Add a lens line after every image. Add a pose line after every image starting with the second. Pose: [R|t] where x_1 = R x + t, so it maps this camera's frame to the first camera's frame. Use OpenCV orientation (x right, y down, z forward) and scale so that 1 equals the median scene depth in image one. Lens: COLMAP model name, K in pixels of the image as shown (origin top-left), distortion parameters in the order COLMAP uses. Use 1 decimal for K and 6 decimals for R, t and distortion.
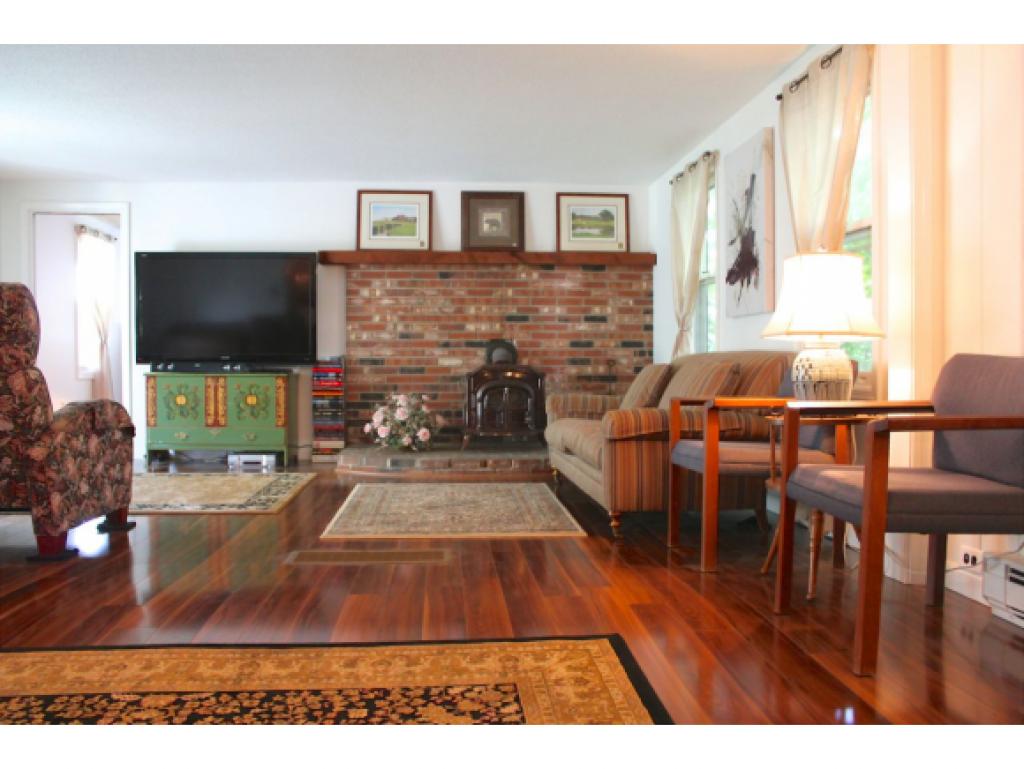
lens RADIAL K [[839.1, 0, 512.0], [0, 839.1, 384.5], [0, 0, 1]] dist [-0.145484, 0.124643]
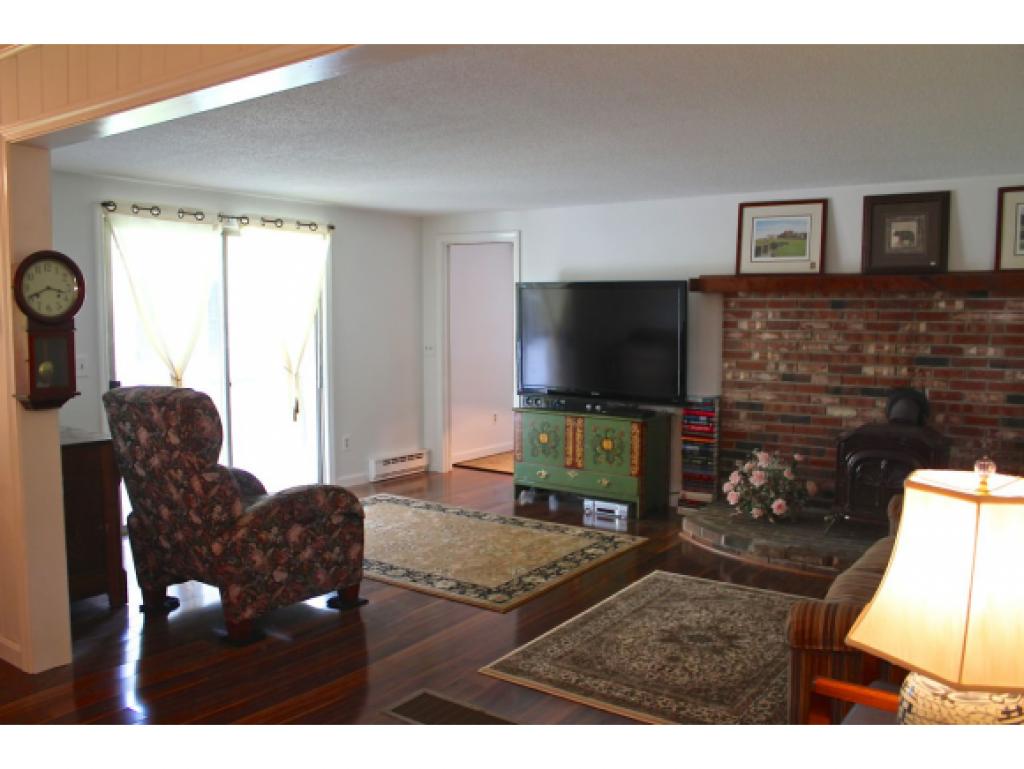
lens RADIAL K [[853.5, 0, 512.0], [0, 853.5, 384.5], [0, 0, 1]] dist [-0.182713, 0.169370]
pose [[0.766802, 0.055506, -0.639479, 0.195048], [-0.019949, 0.997834, 0.062690, -0.097850], [0.641573, -0.035314, 0.766248, 0.182817]]
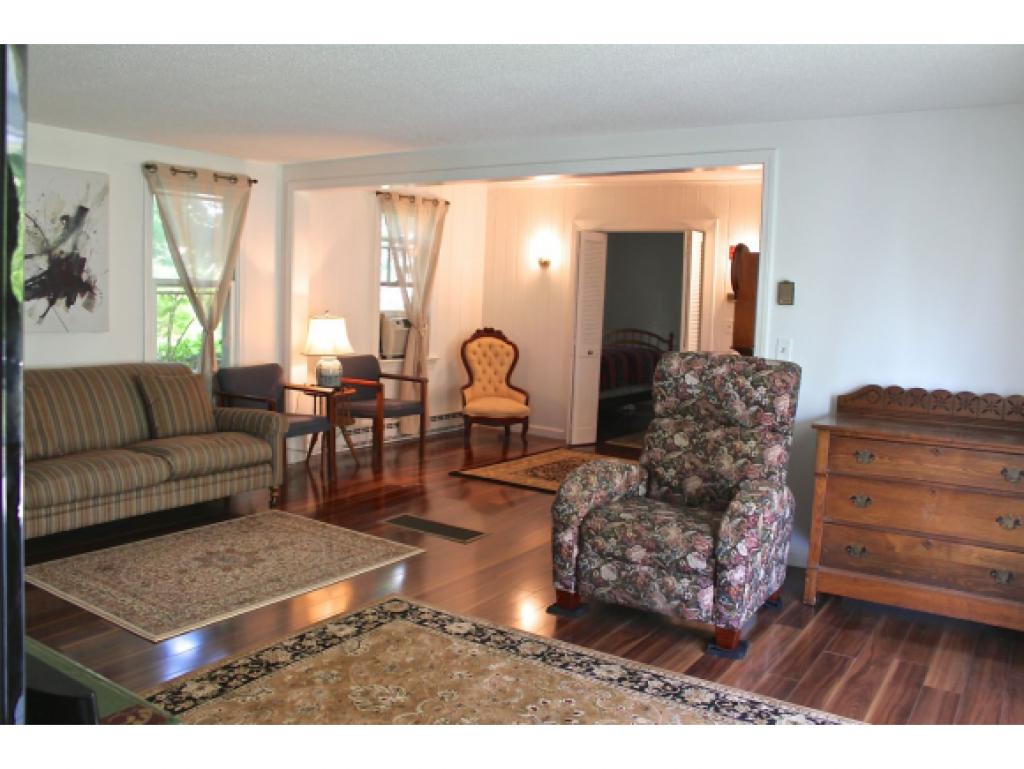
lens RADIAL K [[839.1, 0, 512.0], [0, 839.1, 384.5], [0, 0, 1]] dist [-0.145484, 0.124643]
pose [[-0.778398, -0.092550, 0.620911, -0.569239], [-0.014162, 0.991410, 0.130021, -0.110462], [-0.627611, 0.092415, -0.773022, 0.991274]]
